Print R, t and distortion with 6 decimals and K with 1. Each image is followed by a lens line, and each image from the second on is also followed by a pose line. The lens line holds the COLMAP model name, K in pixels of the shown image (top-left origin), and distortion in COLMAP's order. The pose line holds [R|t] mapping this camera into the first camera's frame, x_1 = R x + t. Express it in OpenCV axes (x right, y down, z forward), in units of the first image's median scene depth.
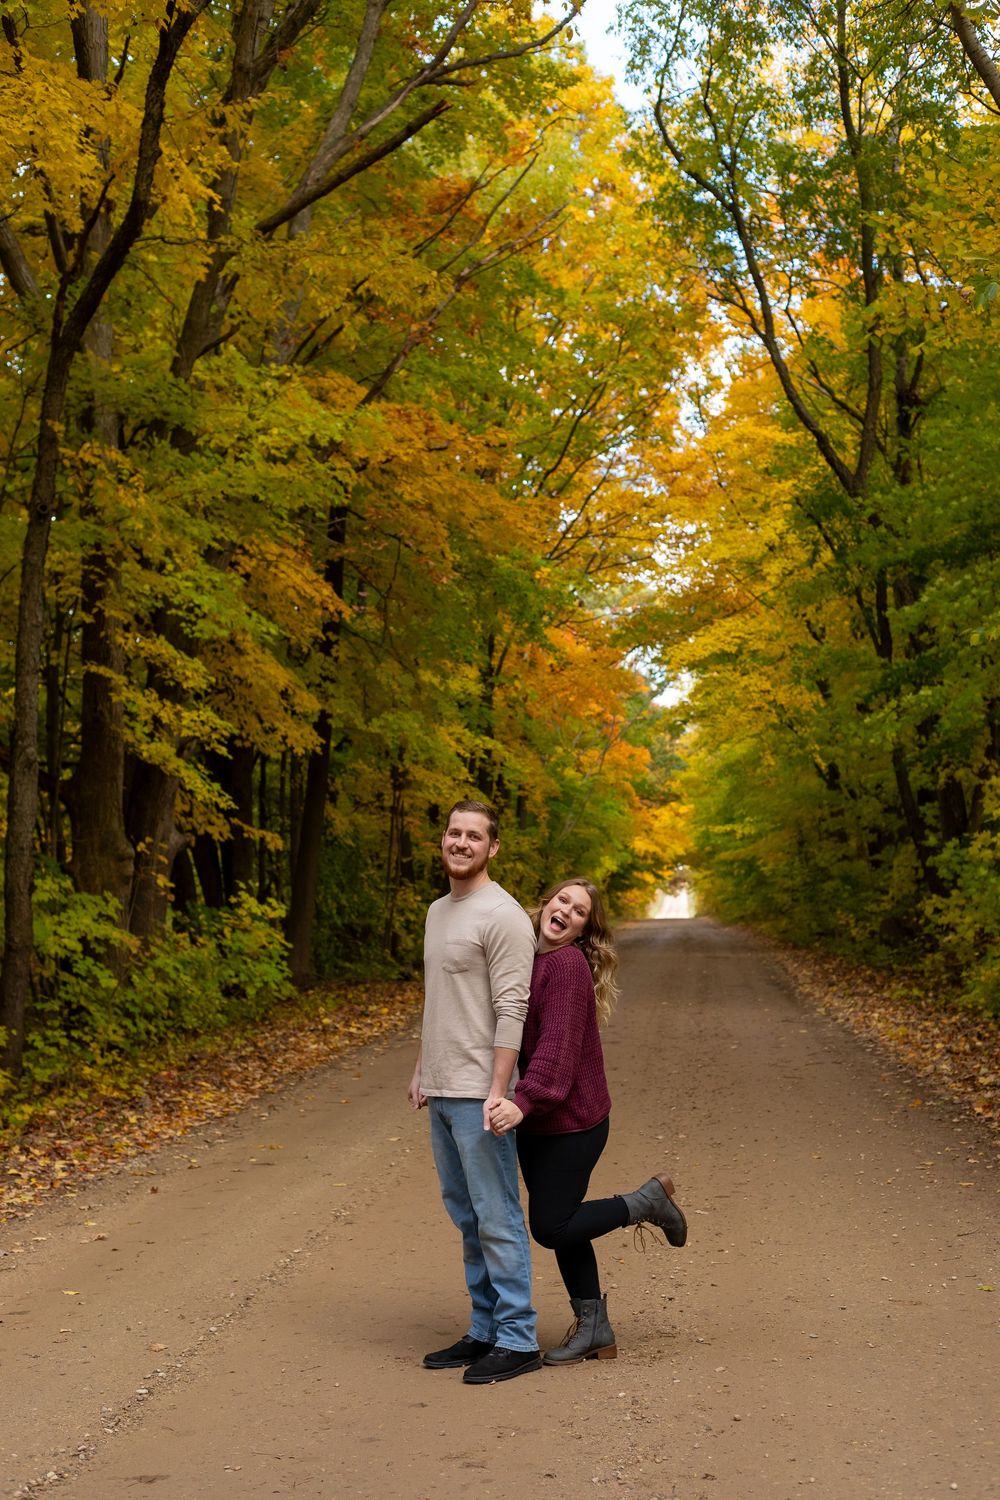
lens RADIAL K [[2007.8, 0, 494.2], [0, 2007.8, 795.2], [0, 0, 1]] dist [-0.078354, 0.025153]
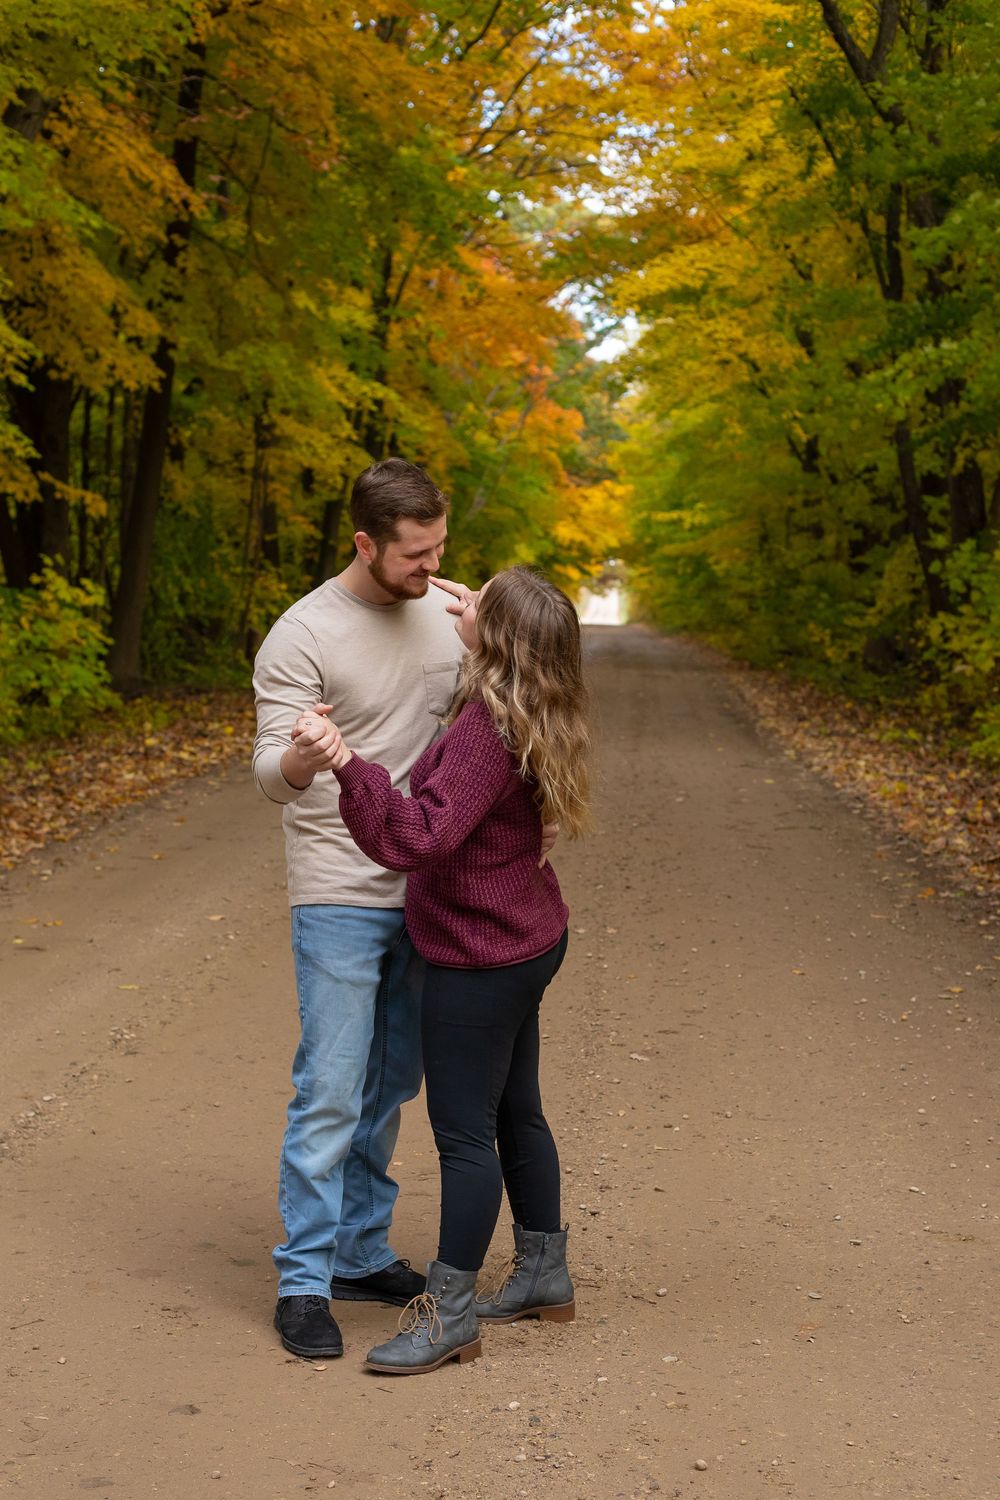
lens RADIAL K [[2007.8, 0, 494.2], [0, 2007.8, 795.2], [0, 0, 1]] dist [-0.078354, 0.025153]
pose [[0.998178, 0.036780, 0.047832, 0.010995], [-0.043620, 0.987590, 0.150872, 0.010308], [-0.041689, -0.152684, 0.987395, 0.215198]]
